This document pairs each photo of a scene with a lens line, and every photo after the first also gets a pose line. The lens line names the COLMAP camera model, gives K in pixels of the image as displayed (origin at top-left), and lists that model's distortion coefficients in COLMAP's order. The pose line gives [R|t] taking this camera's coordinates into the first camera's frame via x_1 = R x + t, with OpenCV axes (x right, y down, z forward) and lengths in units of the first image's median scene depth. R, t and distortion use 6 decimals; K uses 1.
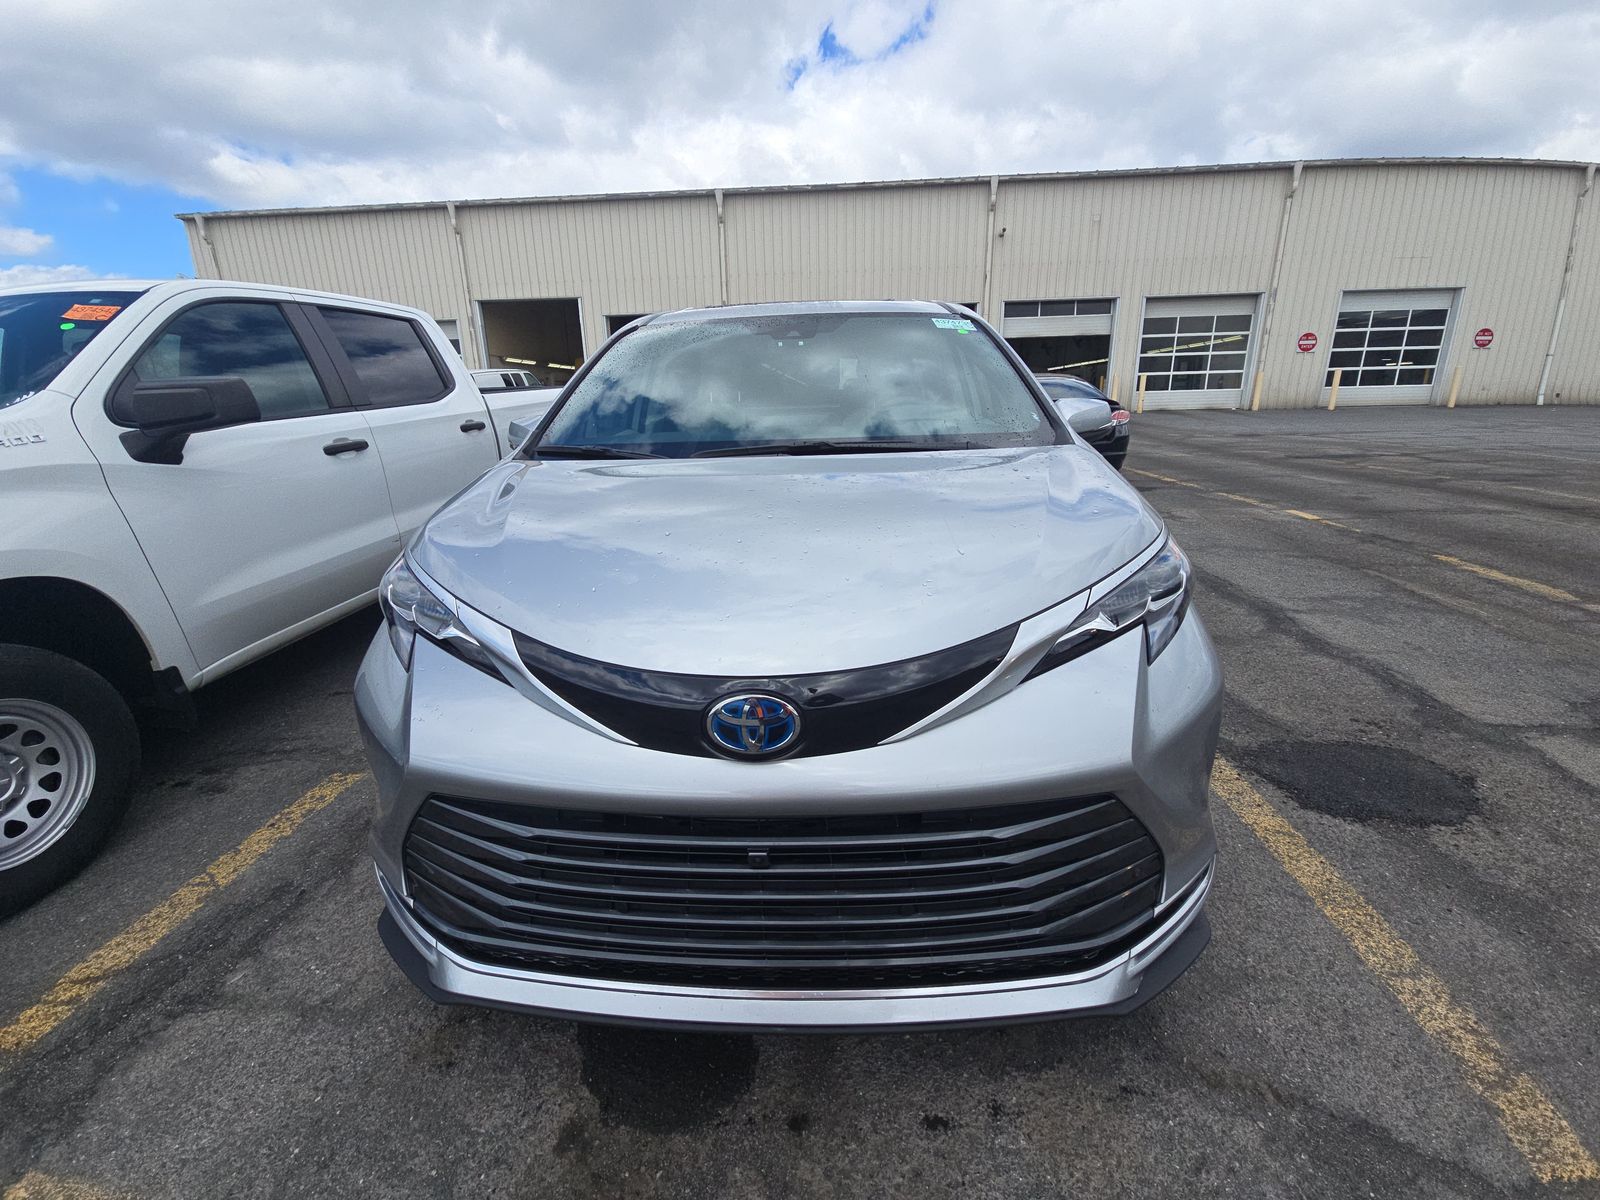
lens RADIAL K [[636.7, 0, 811.4], [0, 636.7, 600.9], [0, 0, 1]] dist [-0.002614, -0.006114]
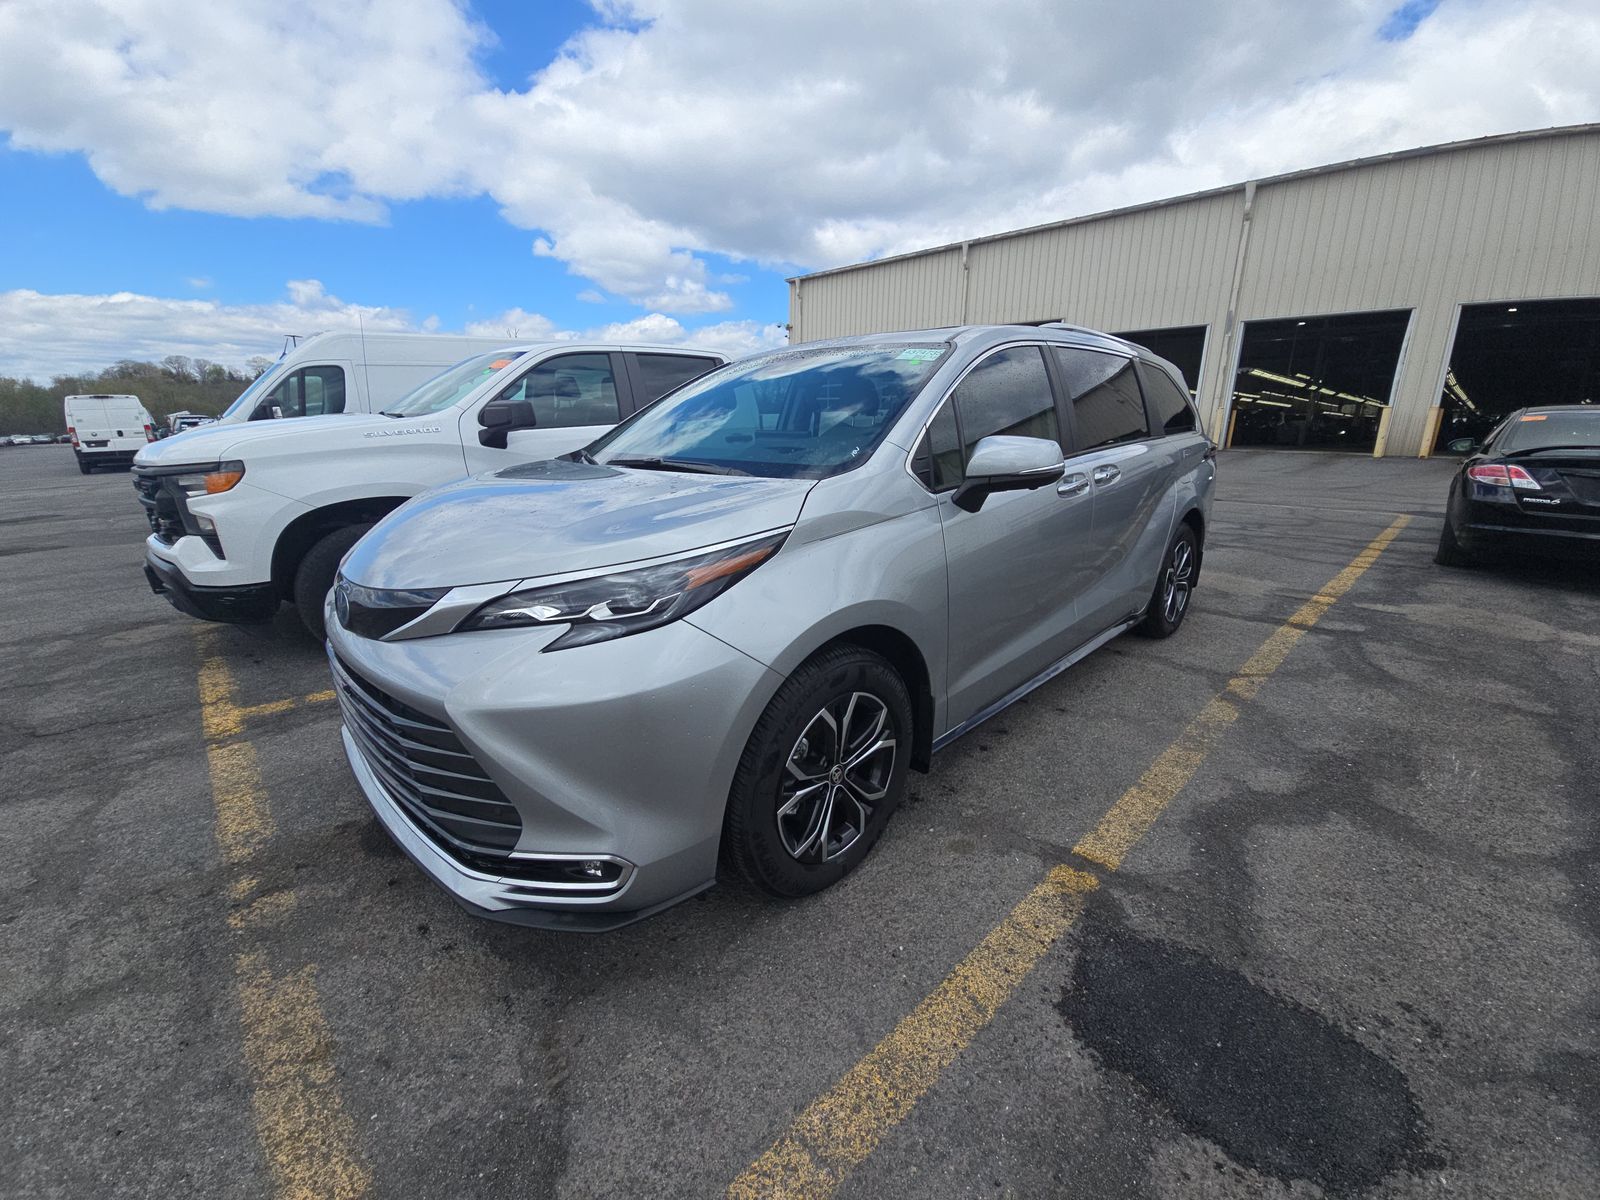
lens RADIAL K [[636.7, 0, 772.0], [0, 636.7, 585.3], [0, 0, 1]] dist [-0.002614, -0.006114]
pose [[0.742462, 0.198583, -0.639778, 0.101754], [-0.229795, 0.972602, 0.035212, -0.010624], [0.629241, 0.120874, 0.767753, 0.019945]]
